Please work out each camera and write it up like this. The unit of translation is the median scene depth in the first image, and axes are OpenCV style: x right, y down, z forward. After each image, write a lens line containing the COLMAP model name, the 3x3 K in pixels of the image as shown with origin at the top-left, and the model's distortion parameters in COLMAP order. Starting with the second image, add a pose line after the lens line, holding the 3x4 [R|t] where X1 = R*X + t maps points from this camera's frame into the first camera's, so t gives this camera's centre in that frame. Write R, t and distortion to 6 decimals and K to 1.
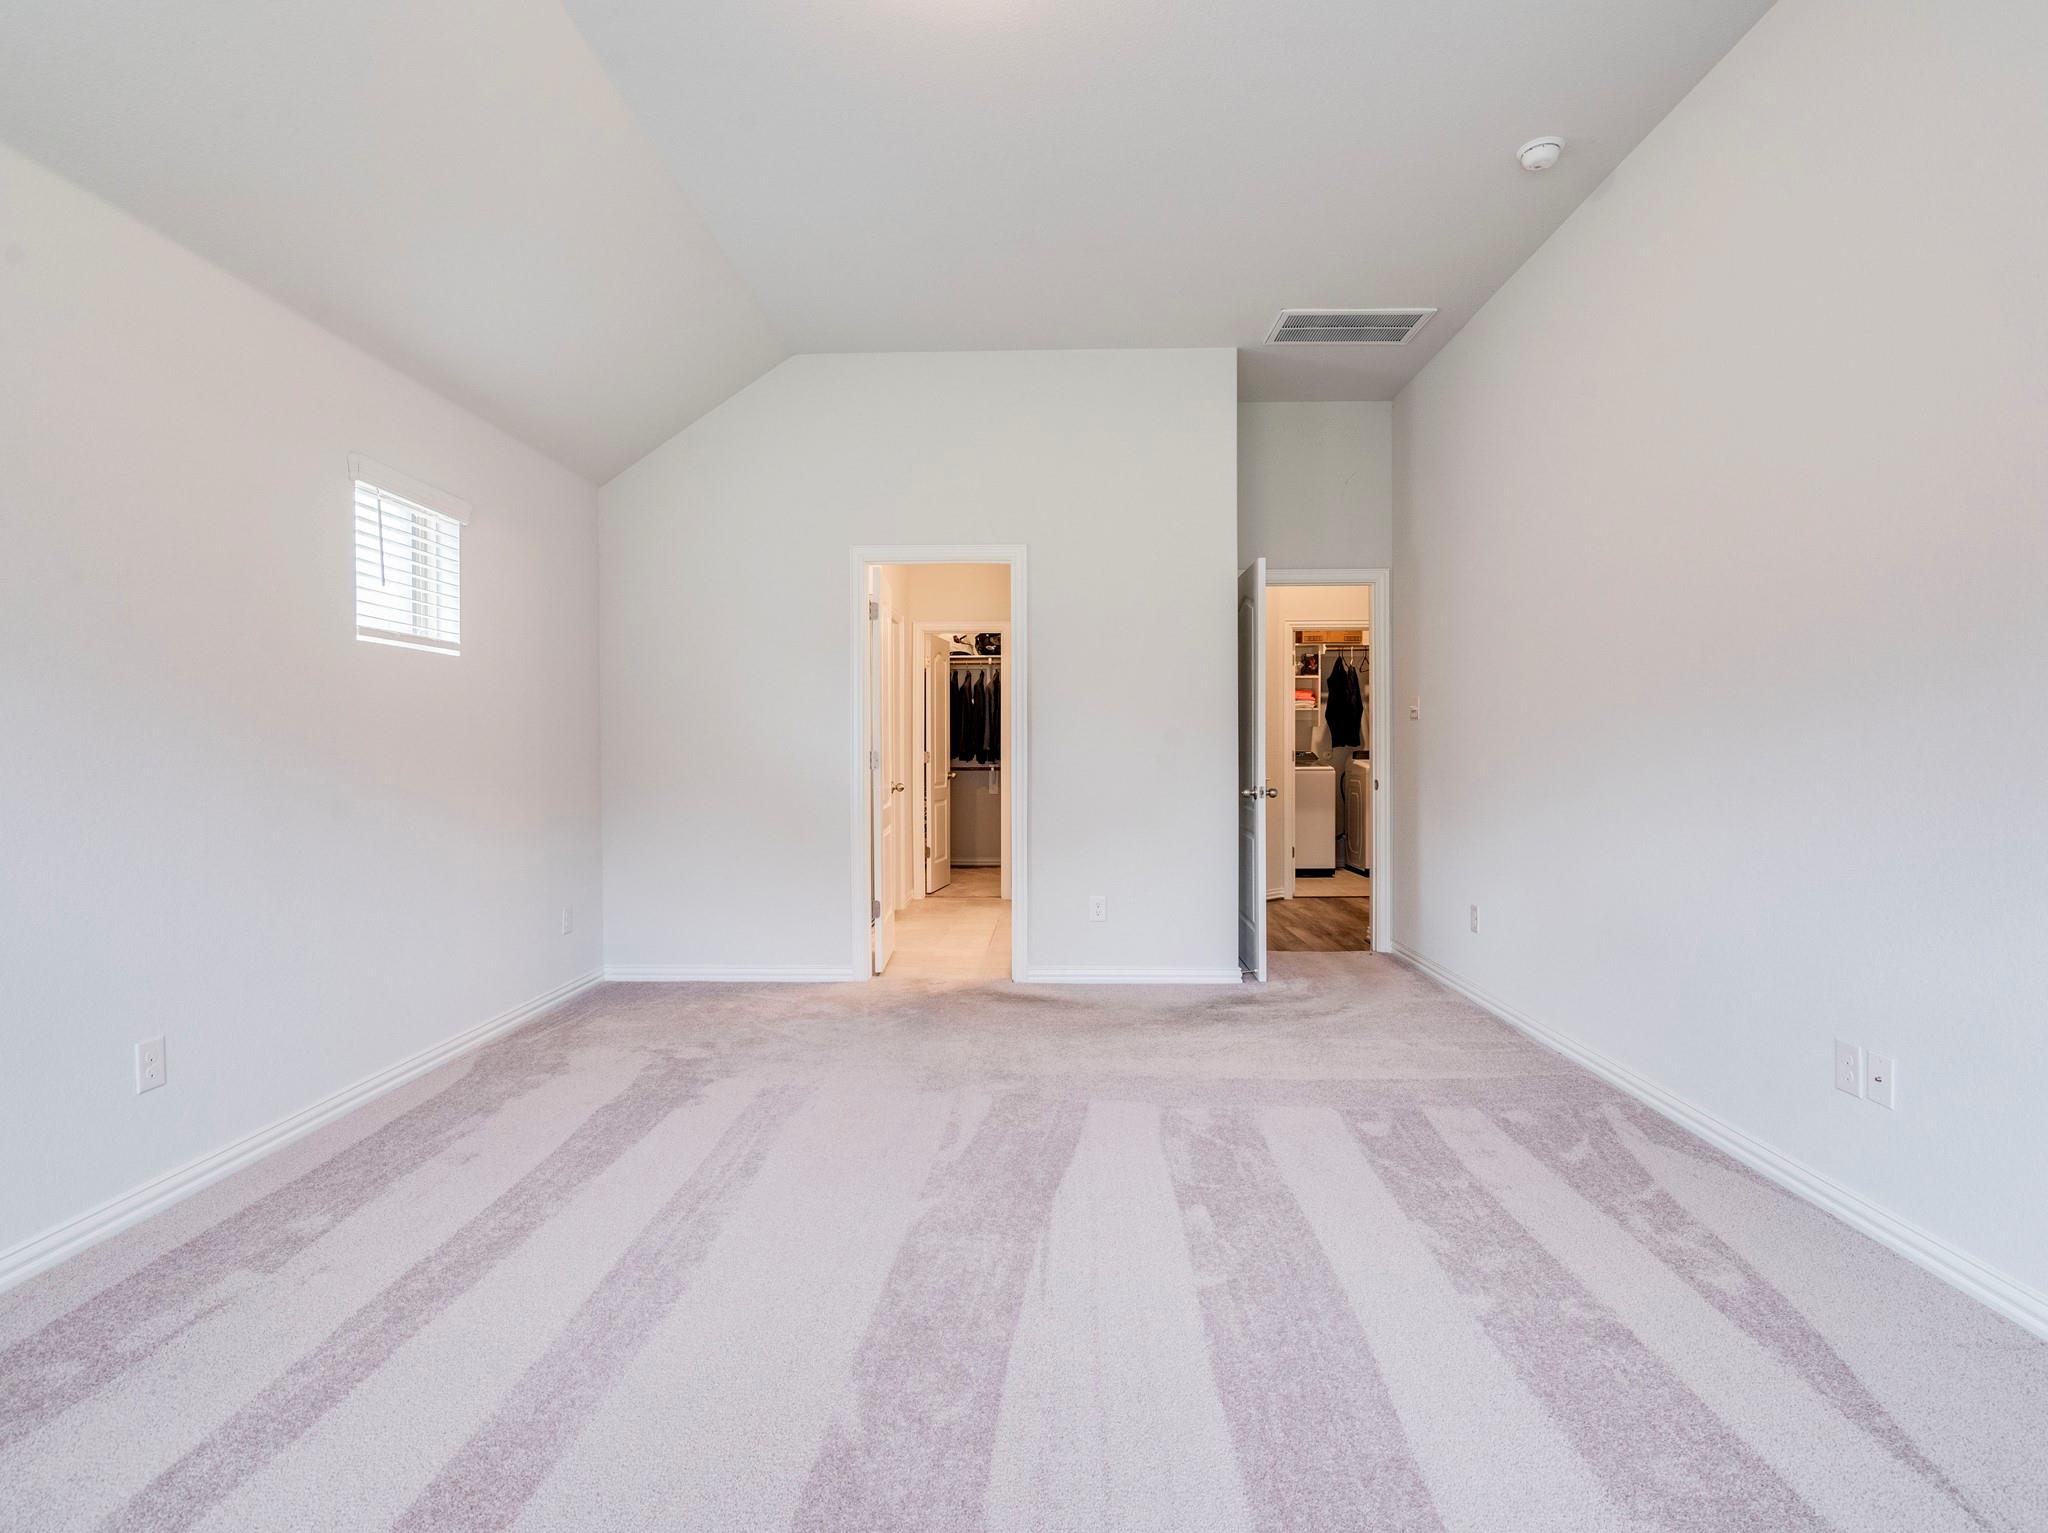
lens RADIAL K [[1069.5, 0, 1034.9], [0, 1069.5, 765.8], [0, 0, 1]] dist [-0.003654, 0.001690]
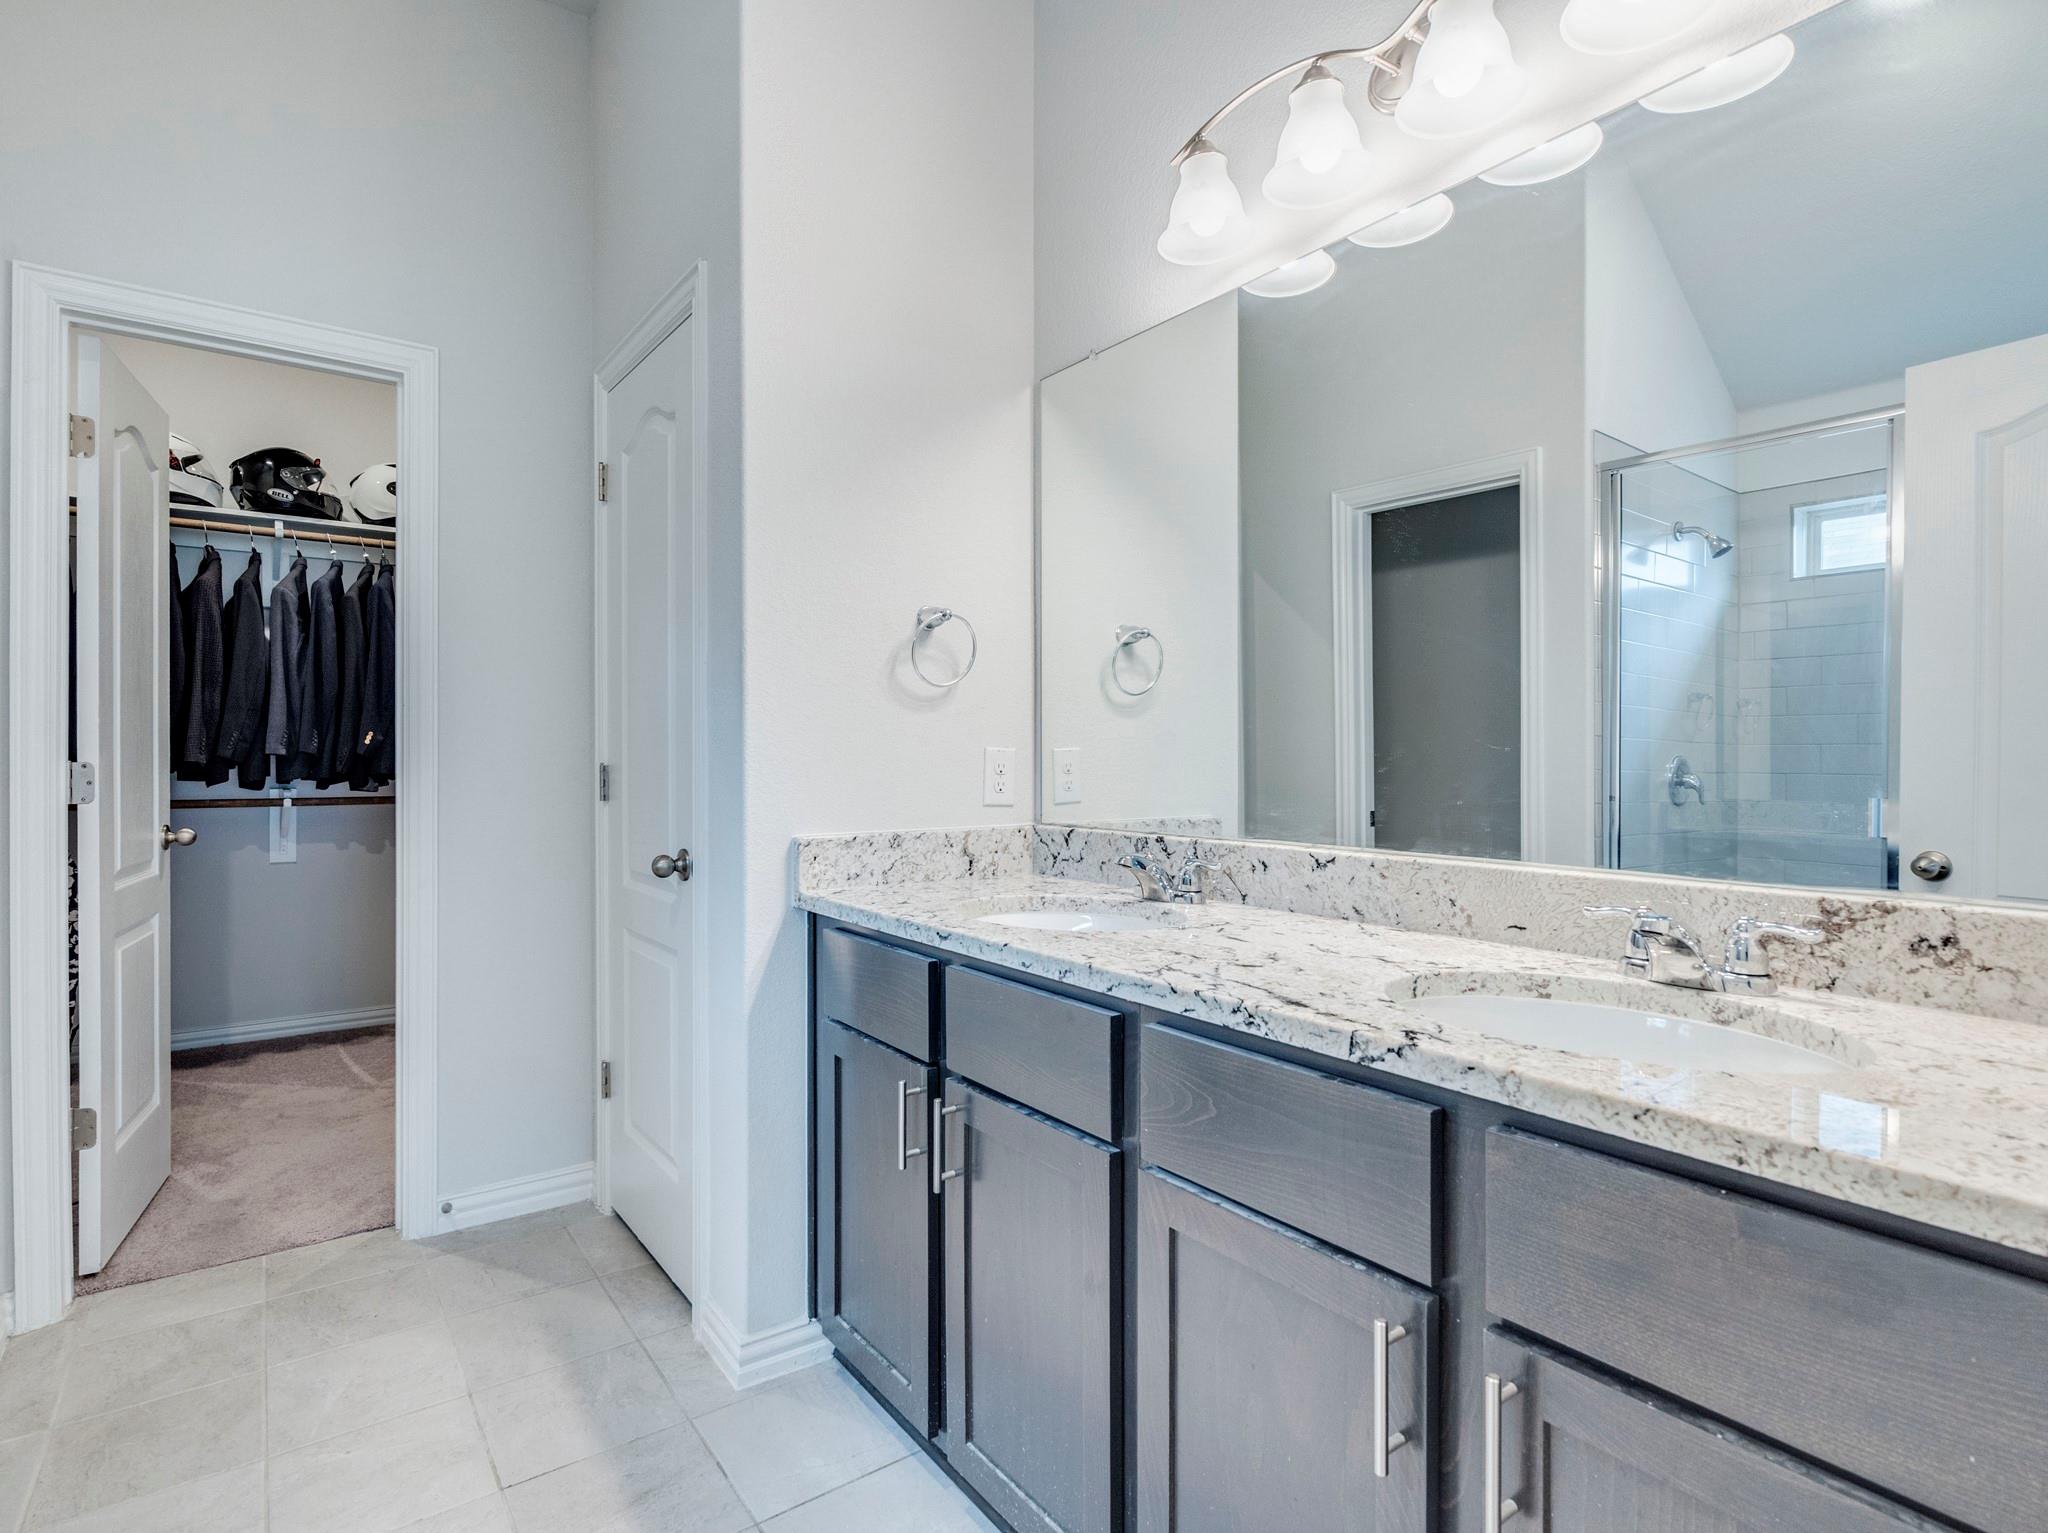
lens RADIAL K [[1069.5, 0, 1034.9], [0, 1069.5, 765.8], [0, 0, 1]] dist [-0.003654, 0.001690]
pose [[0.795881, 0.000833, 0.605452, -0.066990], [-0.002613, 0.999994, 0.002059, -0.013930], [-0.605447, -0.003221, 0.795879, 0.589365]]
